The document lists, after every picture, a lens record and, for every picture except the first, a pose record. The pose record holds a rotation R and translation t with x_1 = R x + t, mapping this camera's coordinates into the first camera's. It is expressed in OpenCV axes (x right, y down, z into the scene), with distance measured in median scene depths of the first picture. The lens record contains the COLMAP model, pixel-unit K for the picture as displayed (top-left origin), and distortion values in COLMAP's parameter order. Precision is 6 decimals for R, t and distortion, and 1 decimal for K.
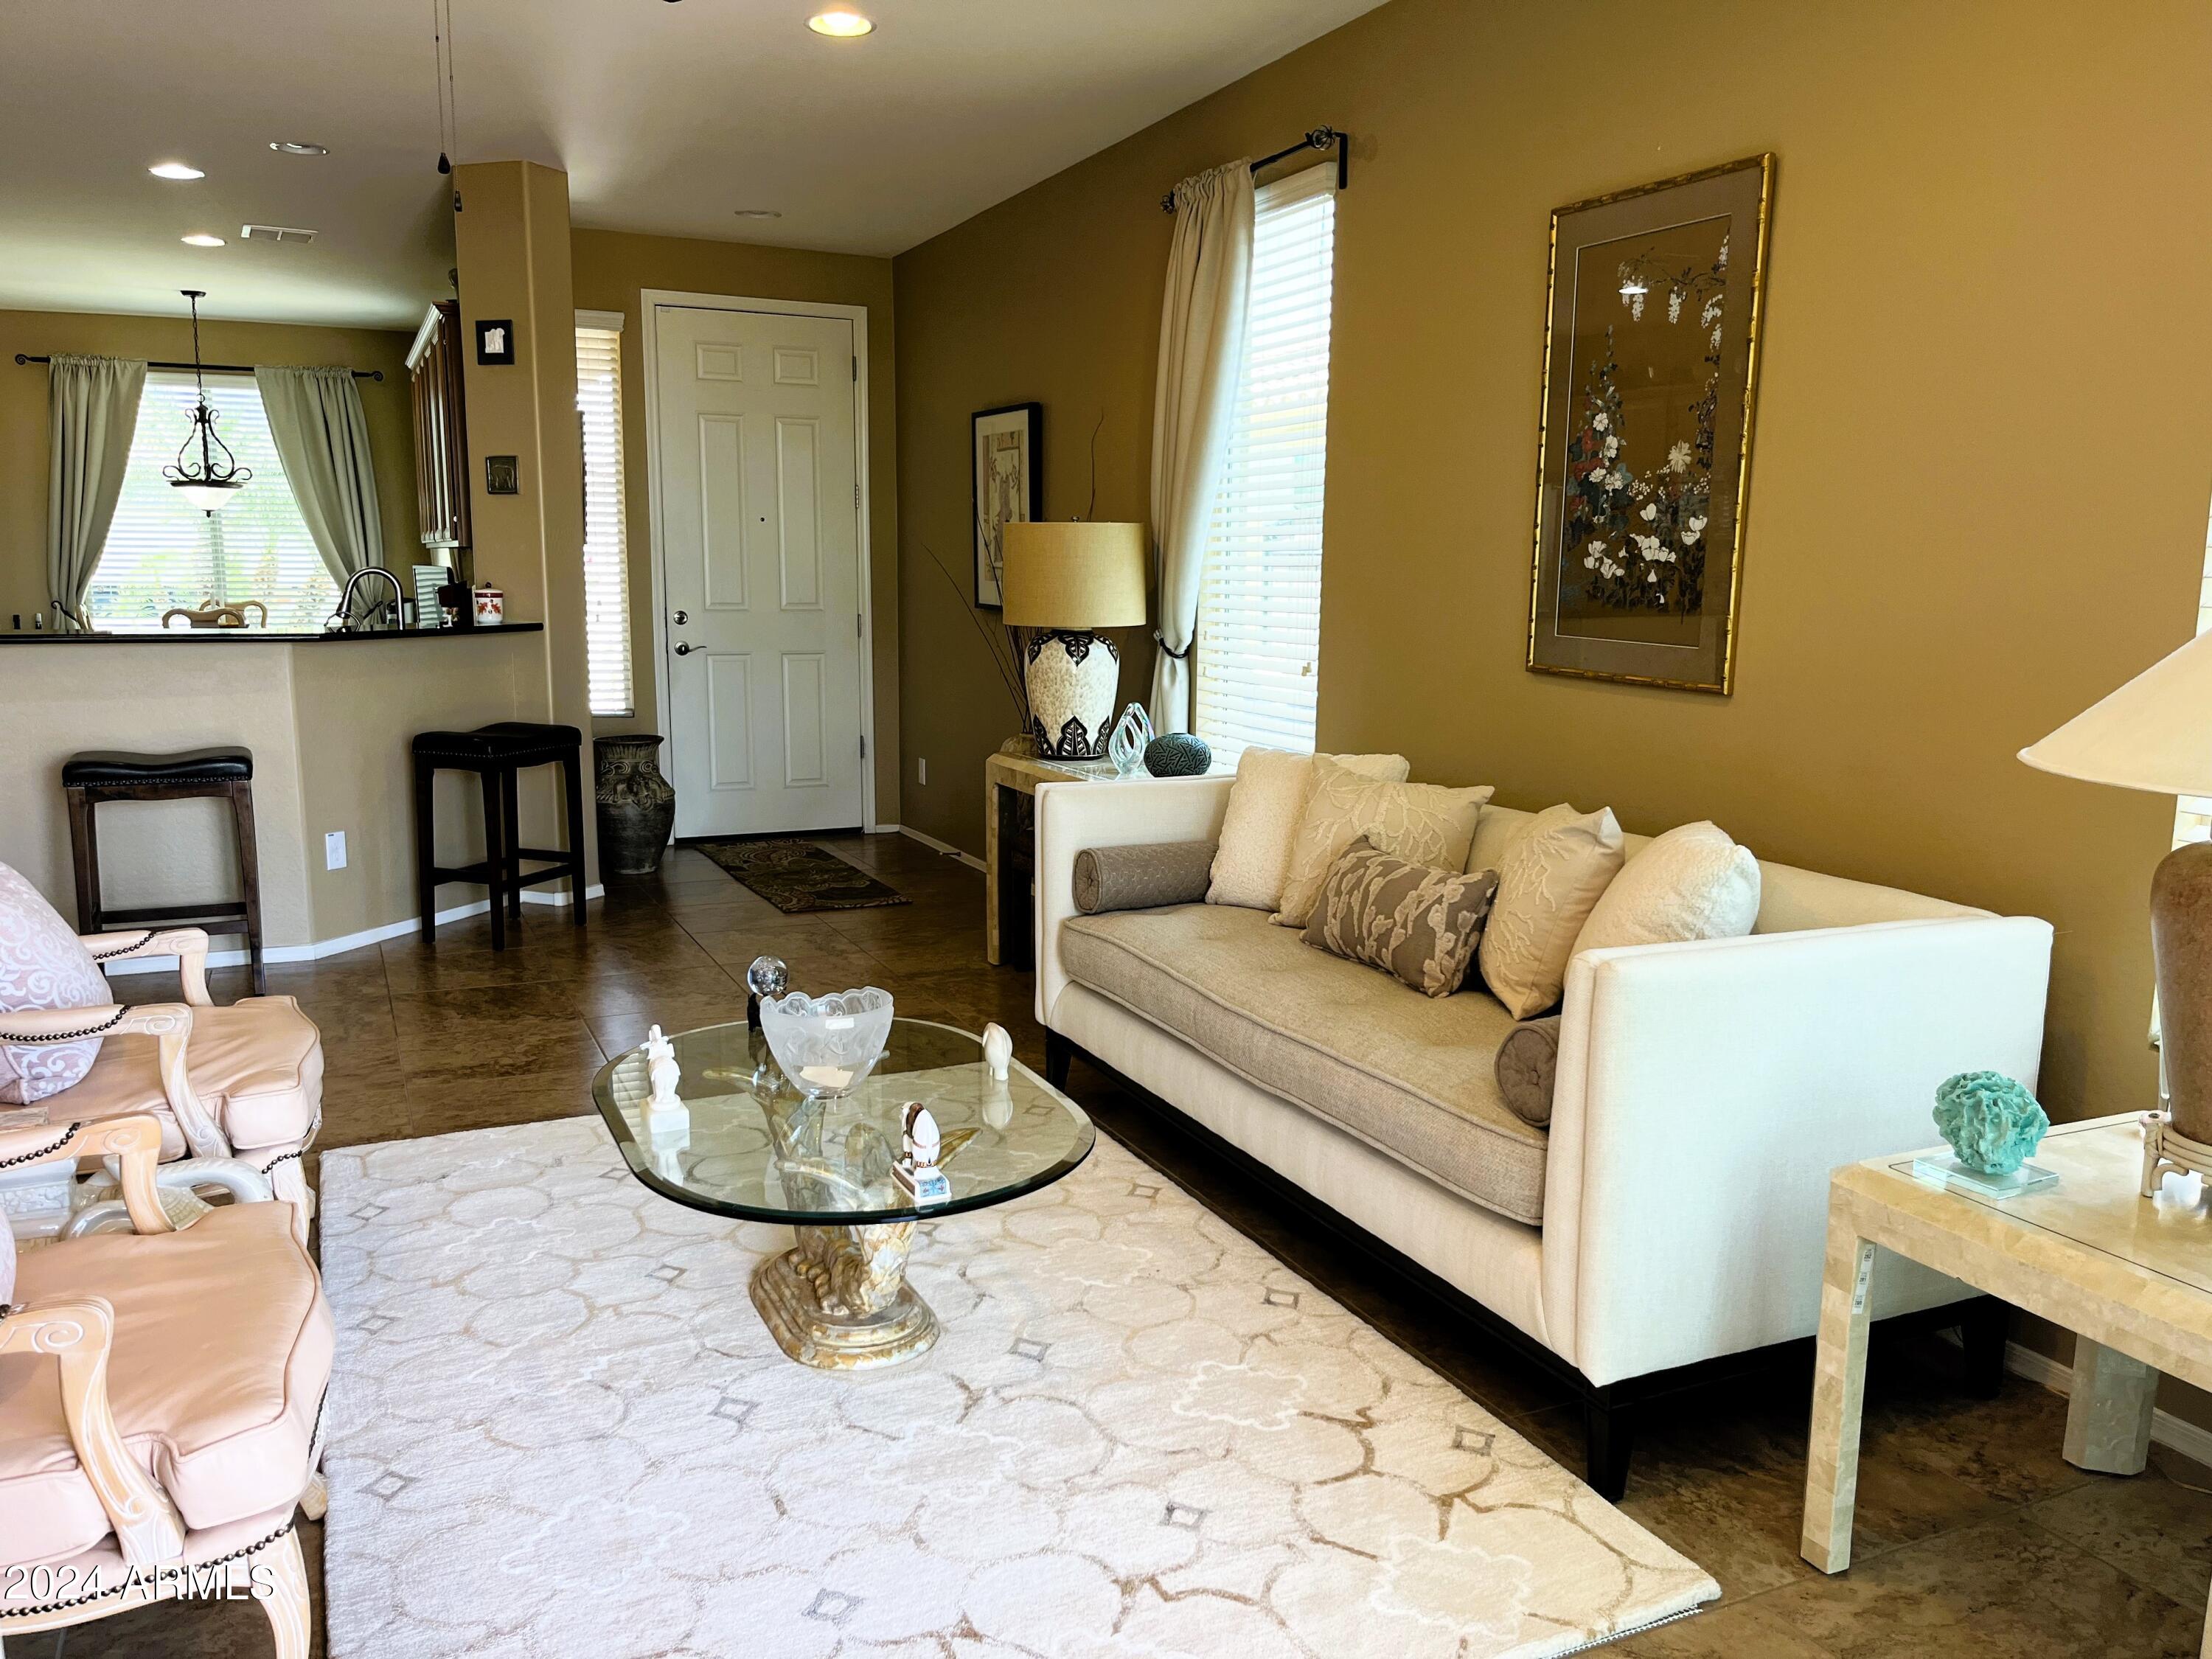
lens RADIAL K [[1665.7, 0, 1091.4], [0, 1665.7, 823.7], [0, 0, 1]] dist [0.047942, -0.071845]
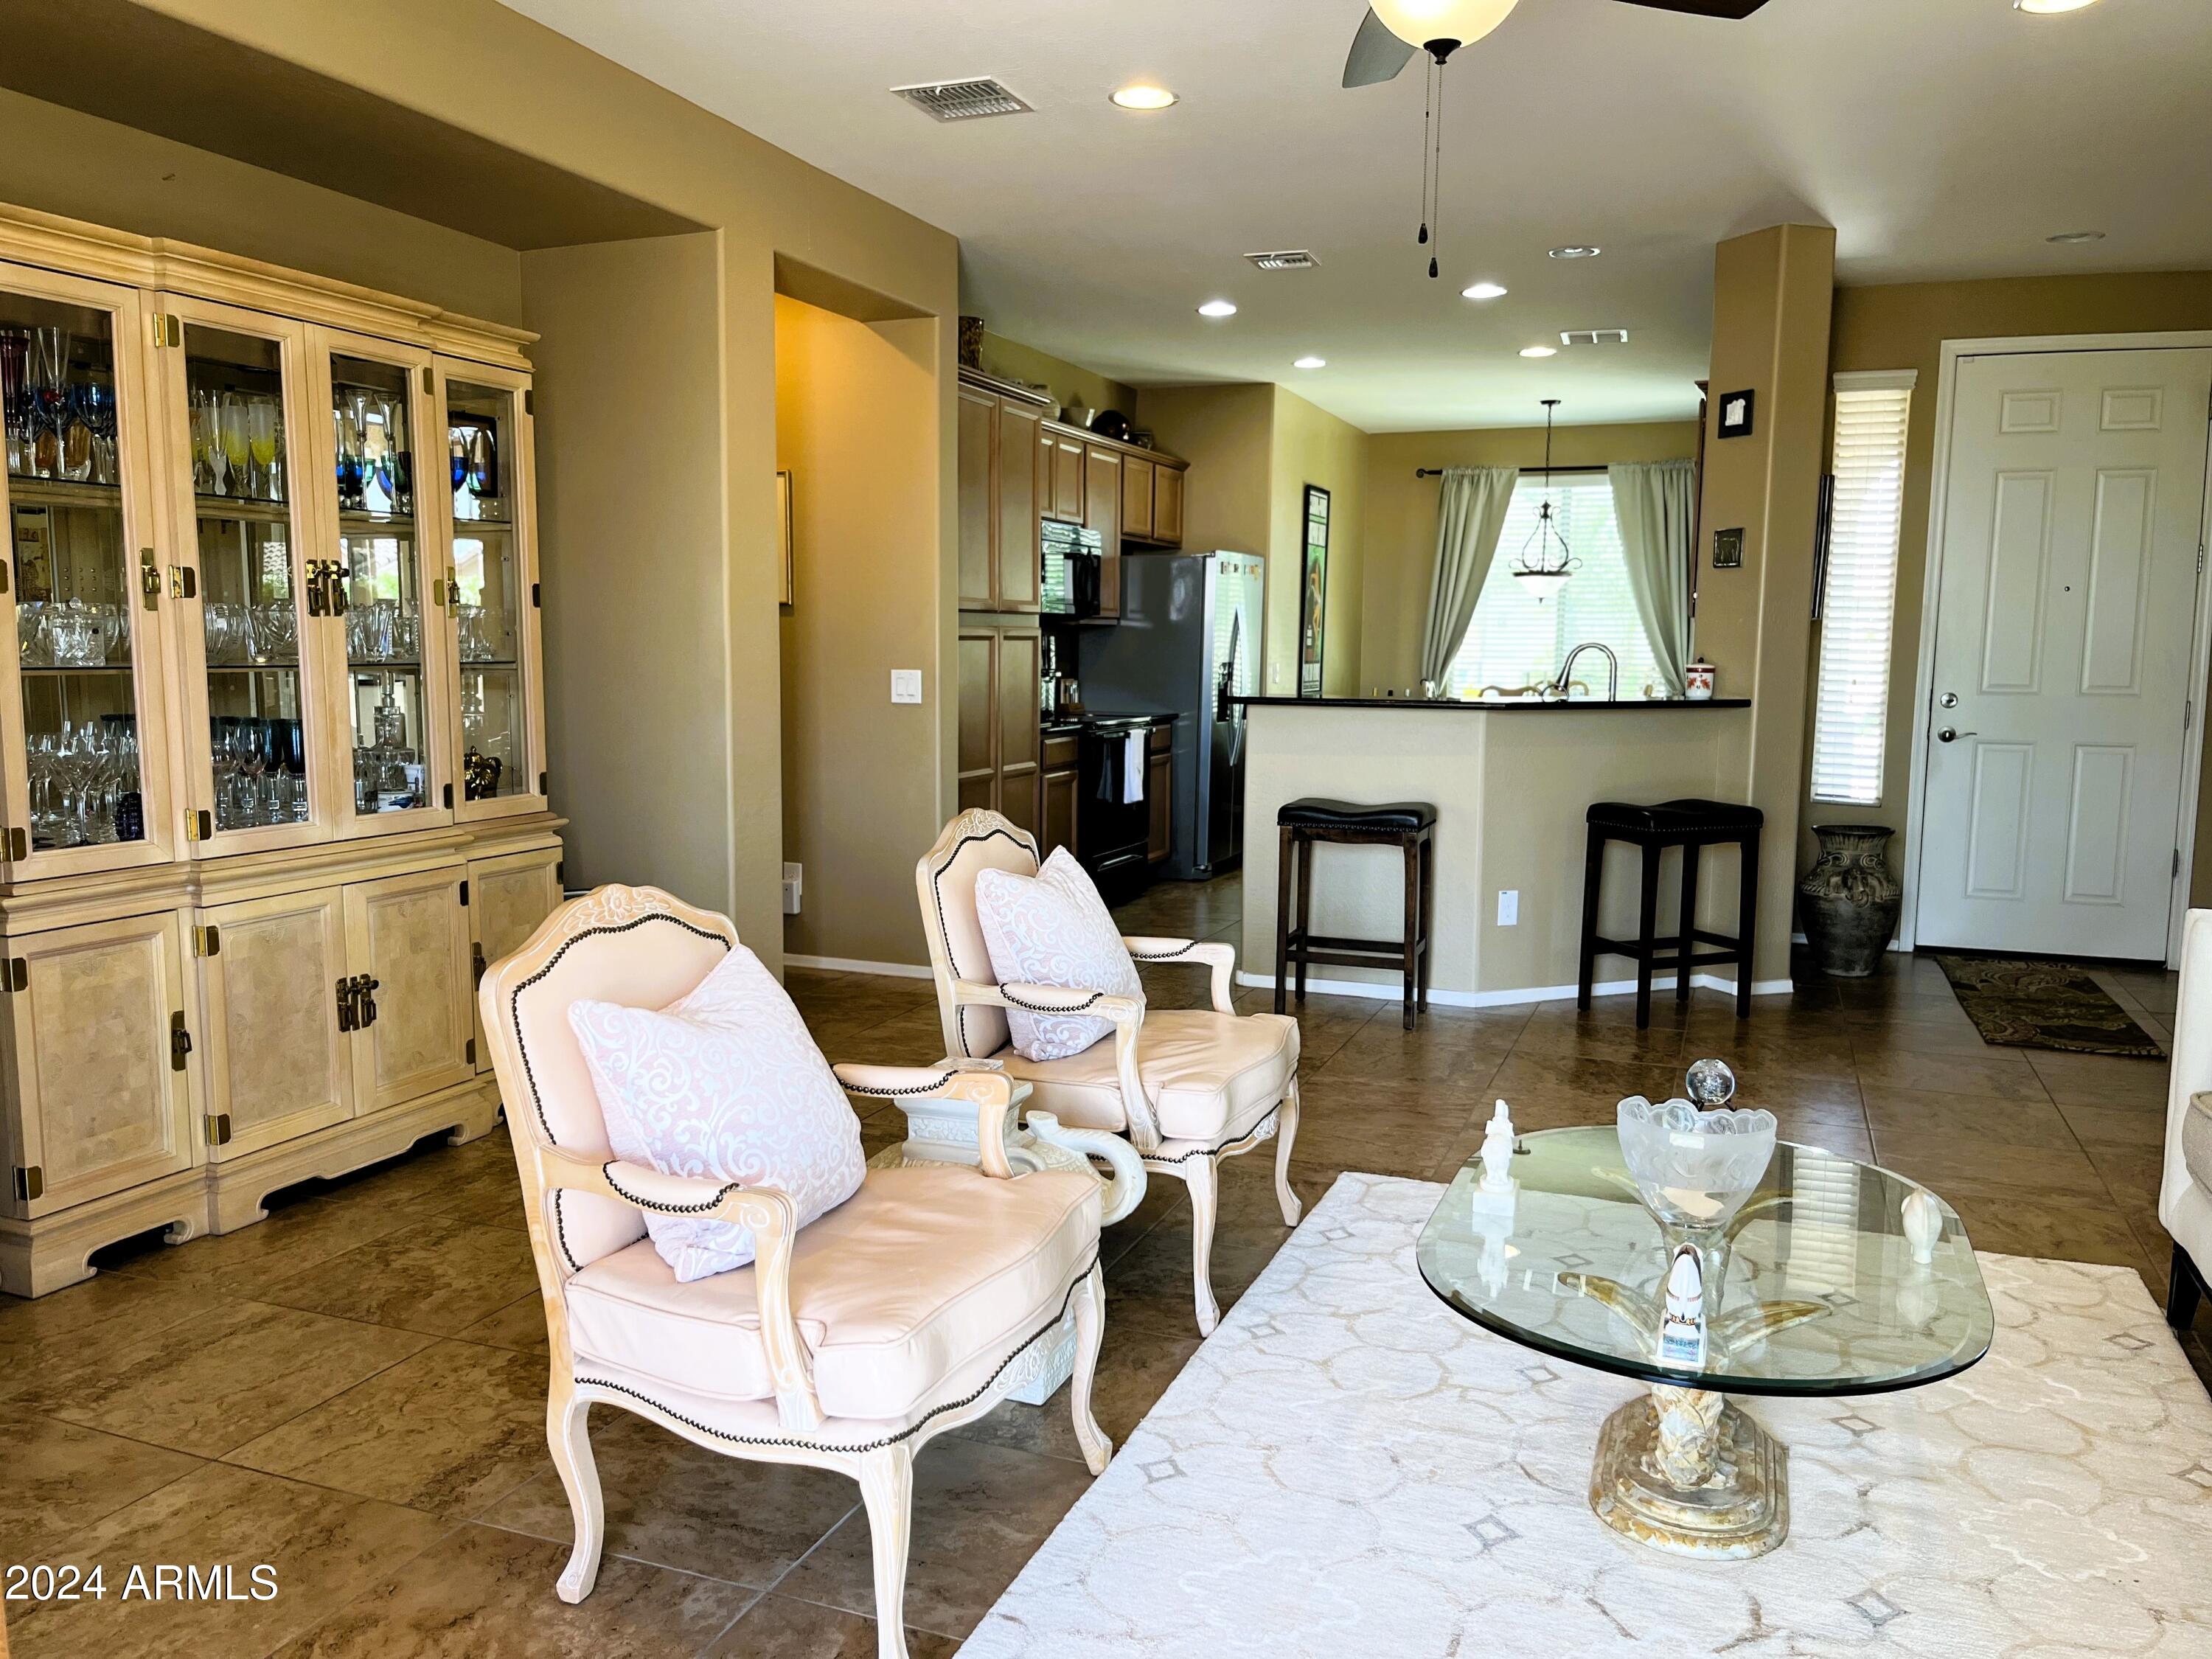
lens RADIAL K [[1665.7, 0, 1113.1], [0, 1665.7, 829.8], [0, 0, 1]] dist [0.047942, -0.071845]
pose [[0.695125, 0.077546, -0.714694, 0.117810], [-0.113980, 0.993478, -0.003063, -0.001305], [0.709796, 0.083590, 0.699430, 0.081972]]
